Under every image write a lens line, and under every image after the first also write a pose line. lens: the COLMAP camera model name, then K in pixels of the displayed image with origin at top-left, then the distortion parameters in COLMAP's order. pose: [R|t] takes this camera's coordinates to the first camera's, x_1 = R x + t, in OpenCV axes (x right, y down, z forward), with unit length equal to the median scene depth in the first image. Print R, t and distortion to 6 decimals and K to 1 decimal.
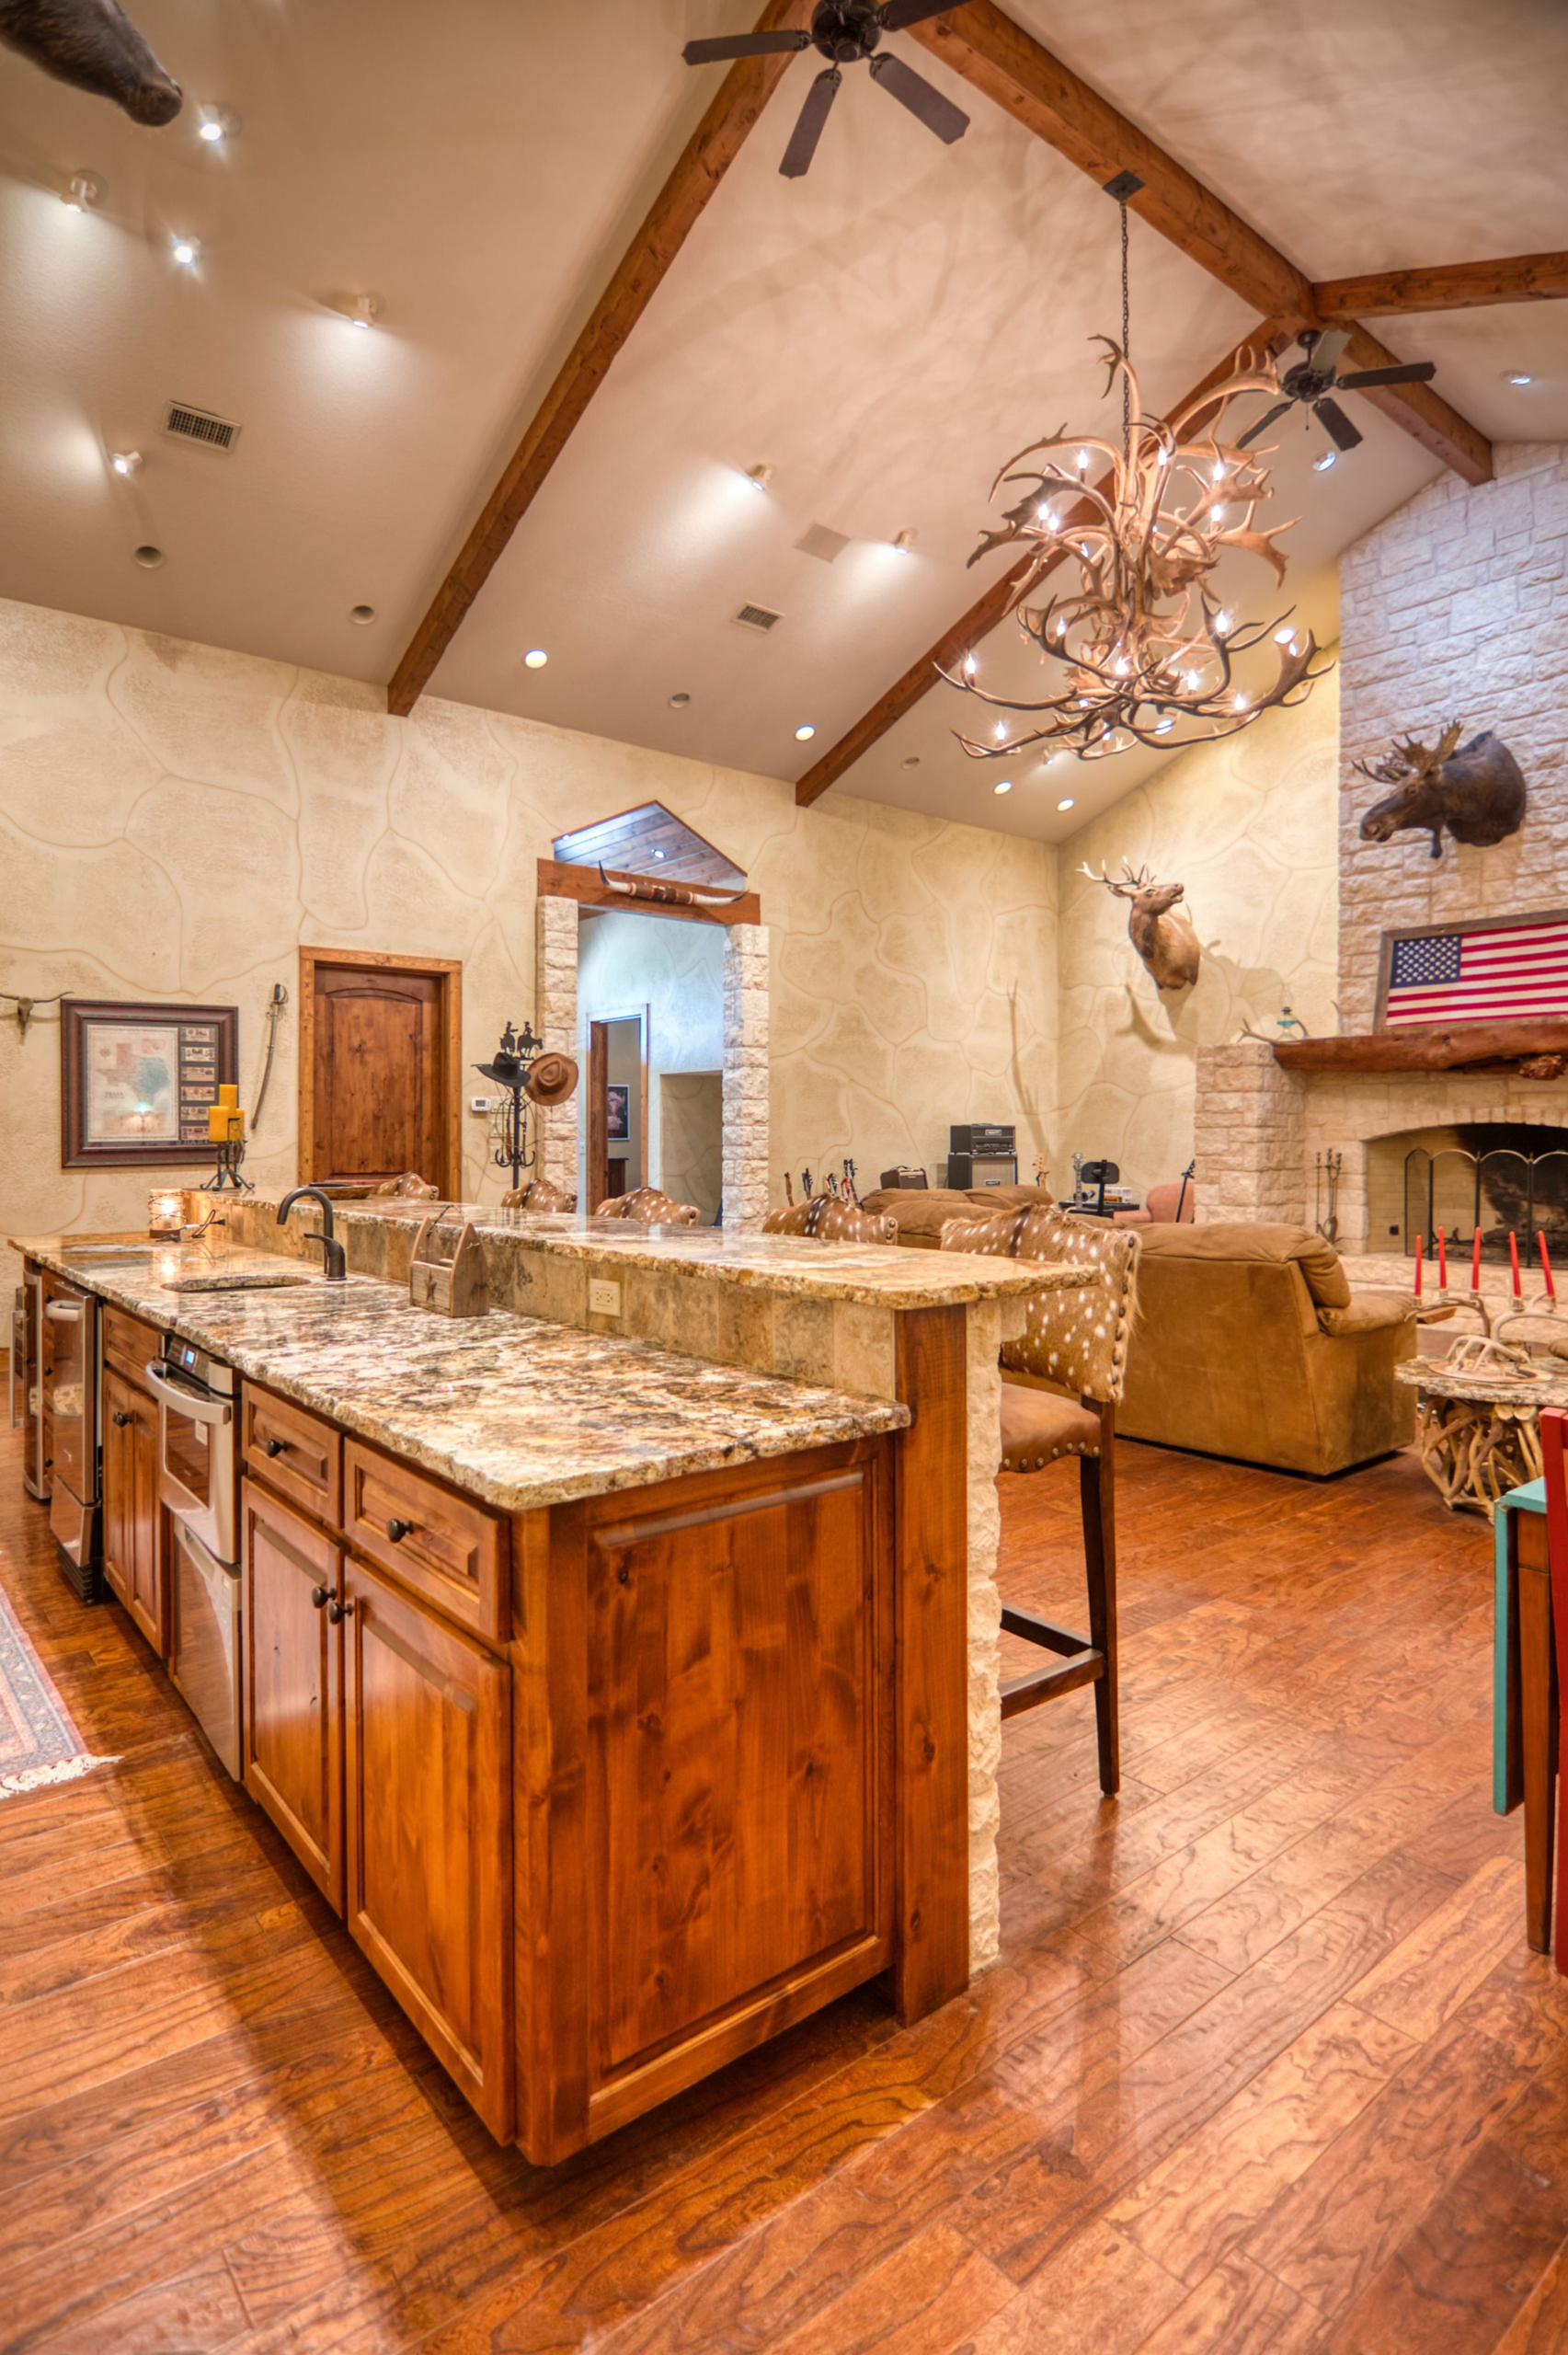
lens RADIAL K [[1220.7, 0, 781.0], [0, 1220.7, 1158.2], [0, 0, 1]] dist [0.002947, -0.000539]
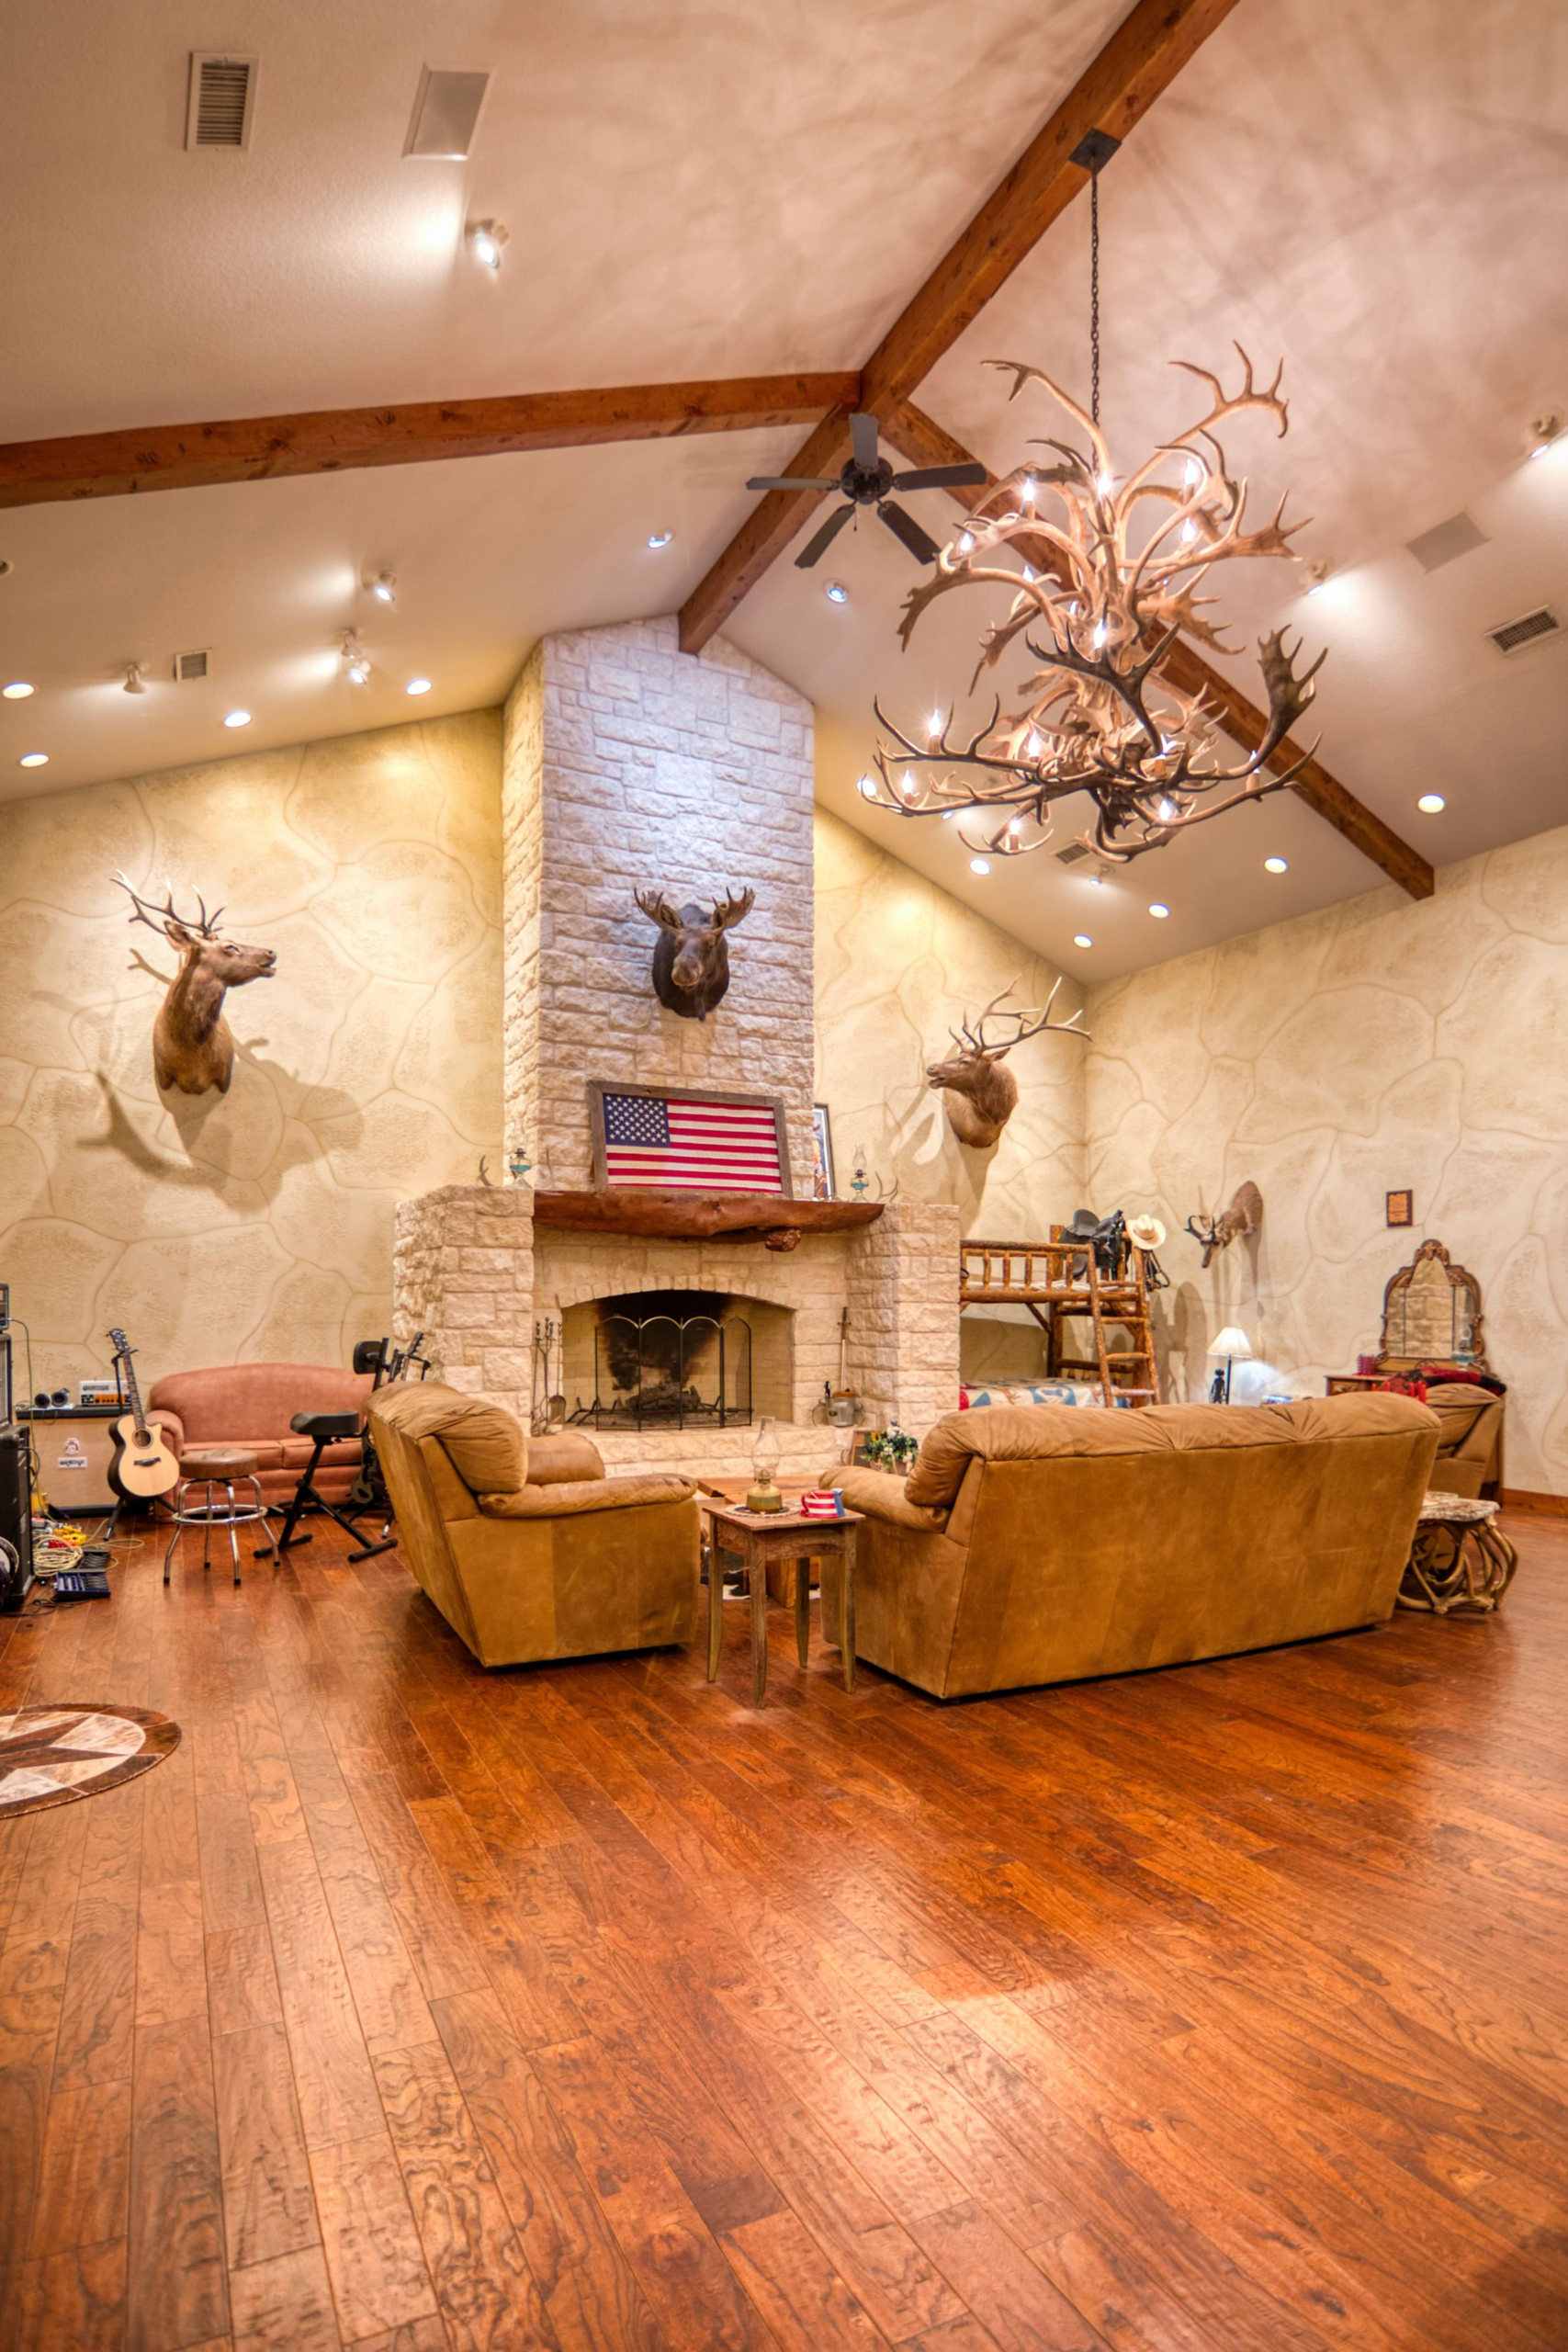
lens RADIAL K [[1219.2, 0, 764.5], [0, 1219.2, 1324.1], [0, 0, 1]] dist [0.002947, -0.000539]
pose [[0.224351, -0.018623, 0.974331, -0.318687], [0.014189, 0.999774, 0.015842, -0.012846], [-0.974405, 0.010270, 0.224564, 0.569835]]
